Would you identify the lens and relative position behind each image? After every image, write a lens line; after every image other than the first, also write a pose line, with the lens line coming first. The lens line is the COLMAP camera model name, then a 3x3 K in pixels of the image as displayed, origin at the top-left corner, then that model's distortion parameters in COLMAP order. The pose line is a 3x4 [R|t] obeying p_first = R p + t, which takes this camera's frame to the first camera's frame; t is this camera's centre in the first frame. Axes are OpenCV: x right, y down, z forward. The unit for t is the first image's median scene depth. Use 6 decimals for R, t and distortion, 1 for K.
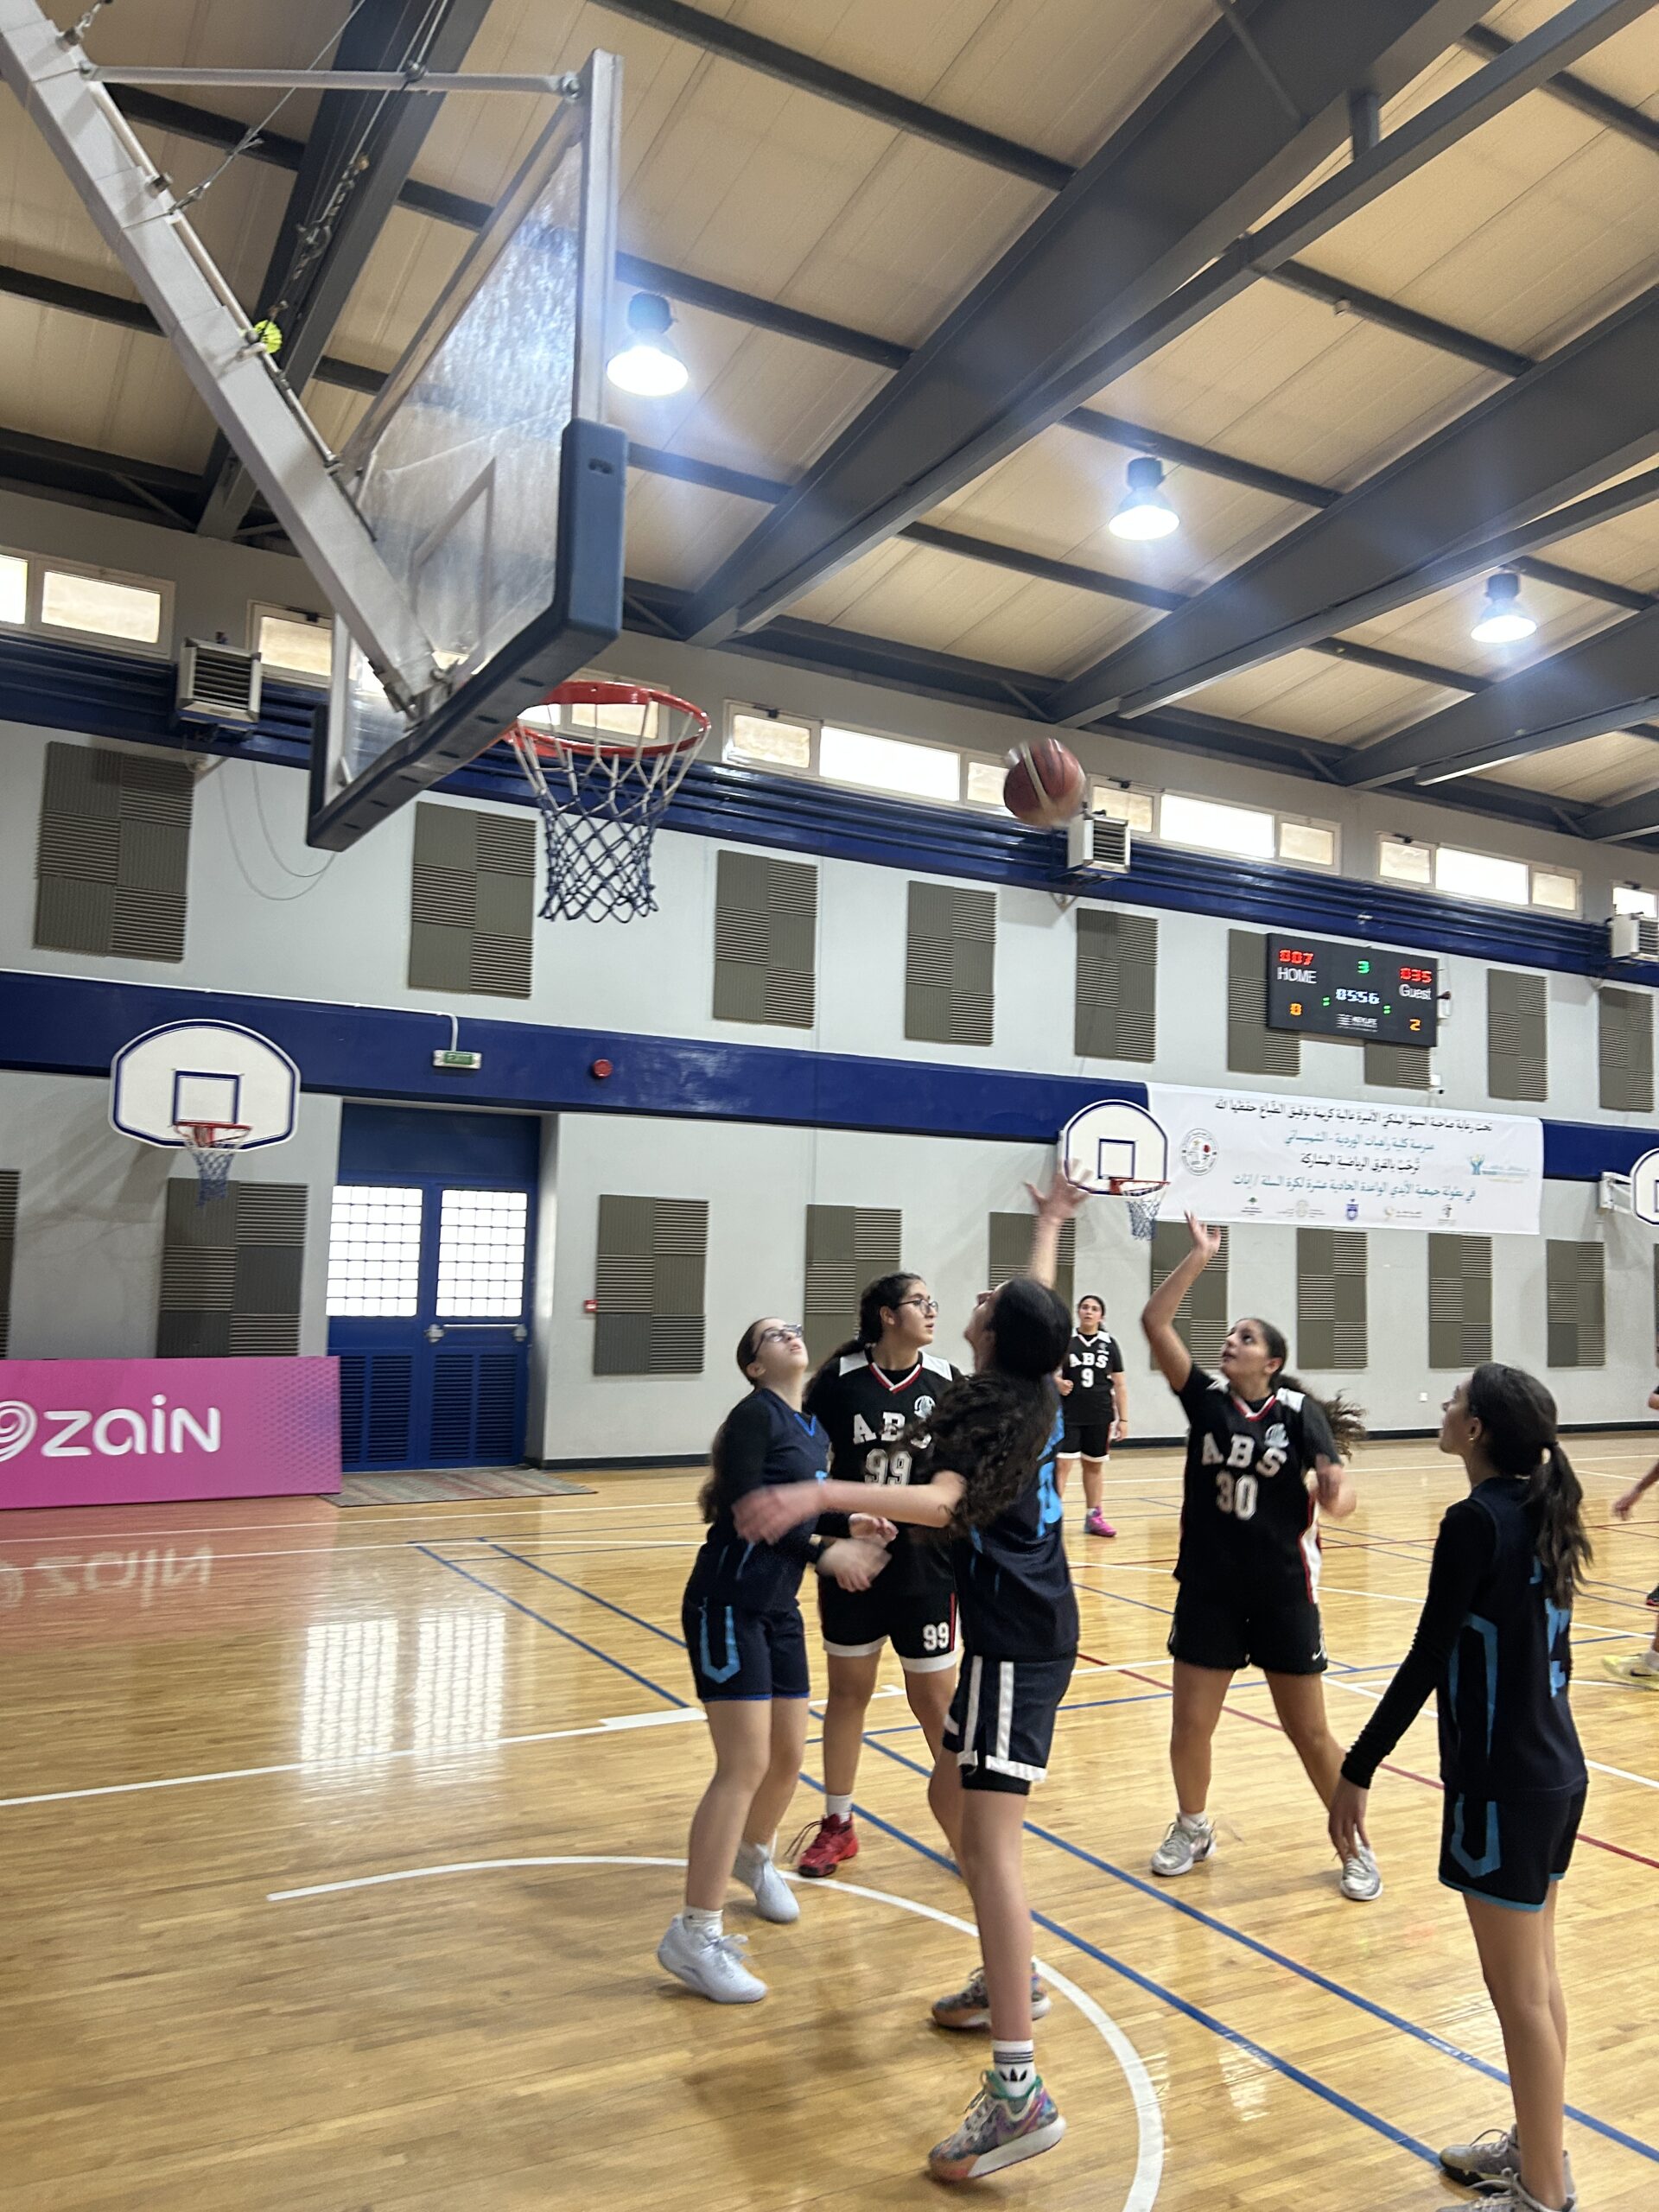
lens RADIAL K [[1675.2, 0, 841.7], [0, 1675.2, 1106.3], [0, 0, 1]] dist [0.054658, -0.066510]
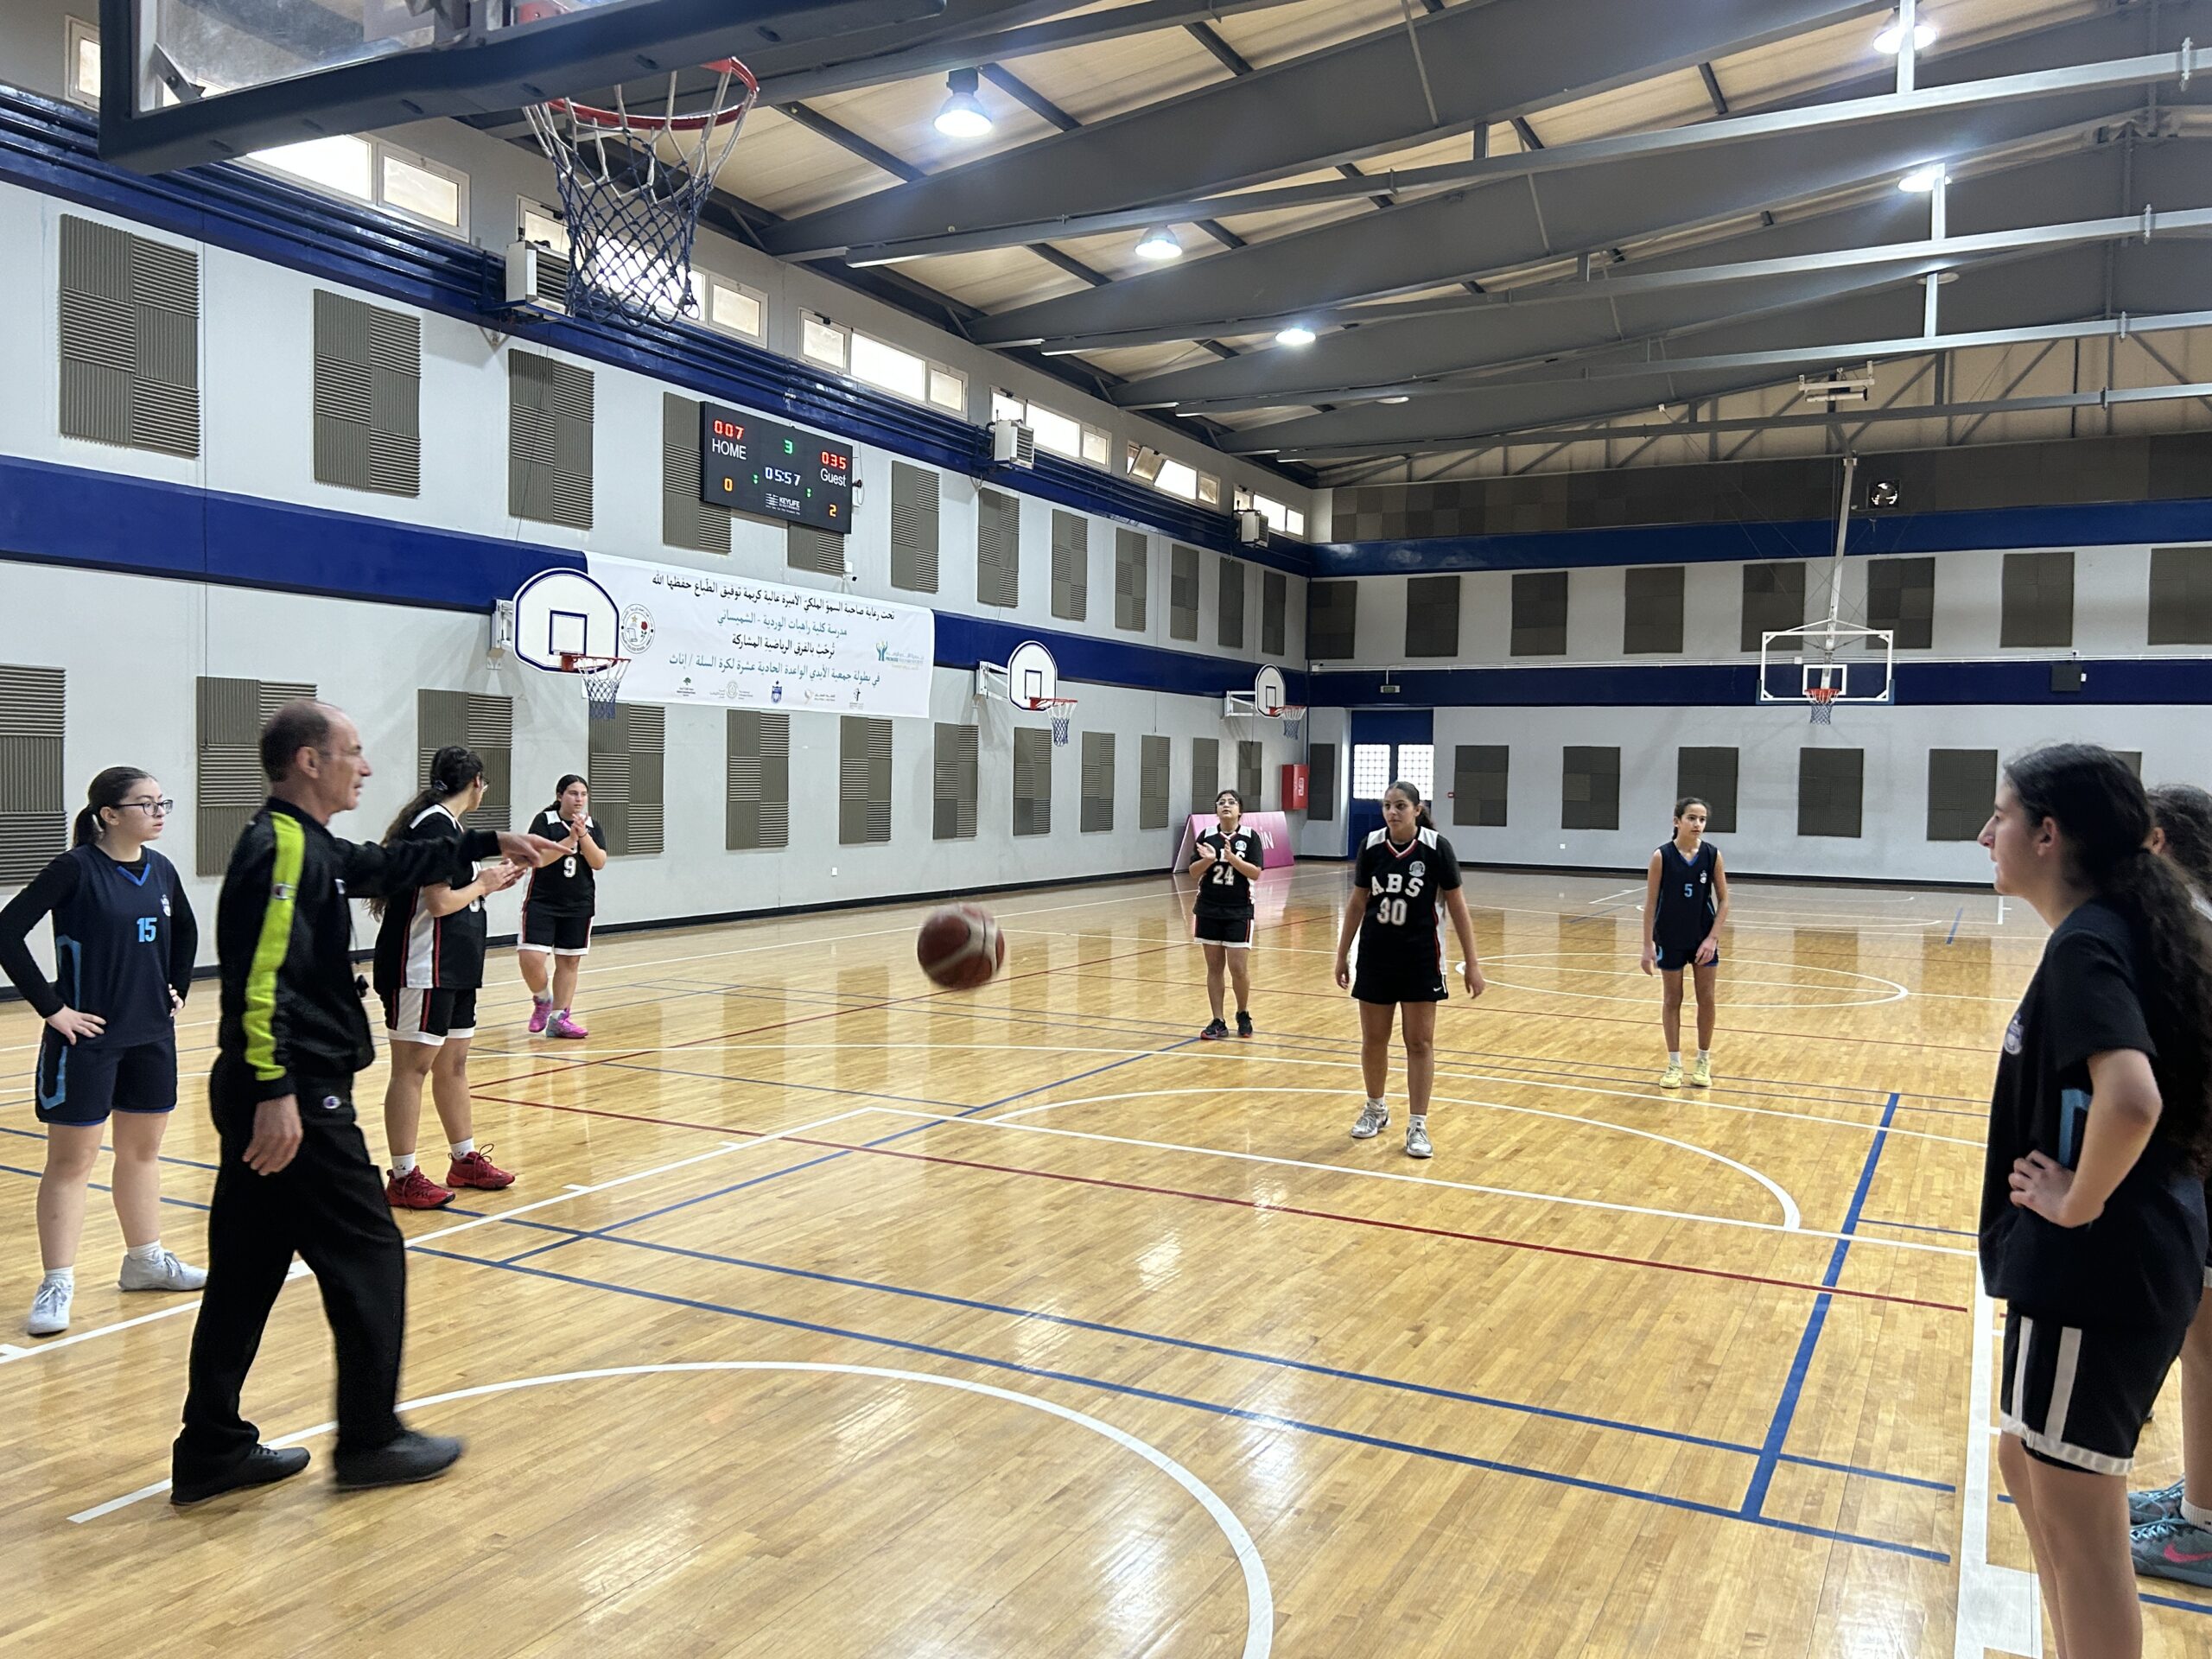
lens RADIAL K [[1675.2, 0, 1155.8], [0, 1675.2, 889.7], [0, 0, 1]] dist [0.054658, -0.066510]
pose [[0.824920, -0.049384, 0.563087, -0.100082], [-0.052376, 0.985212, 0.163137, 0.001580], [-0.562817, -0.164067, 0.810135, 0.026337]]
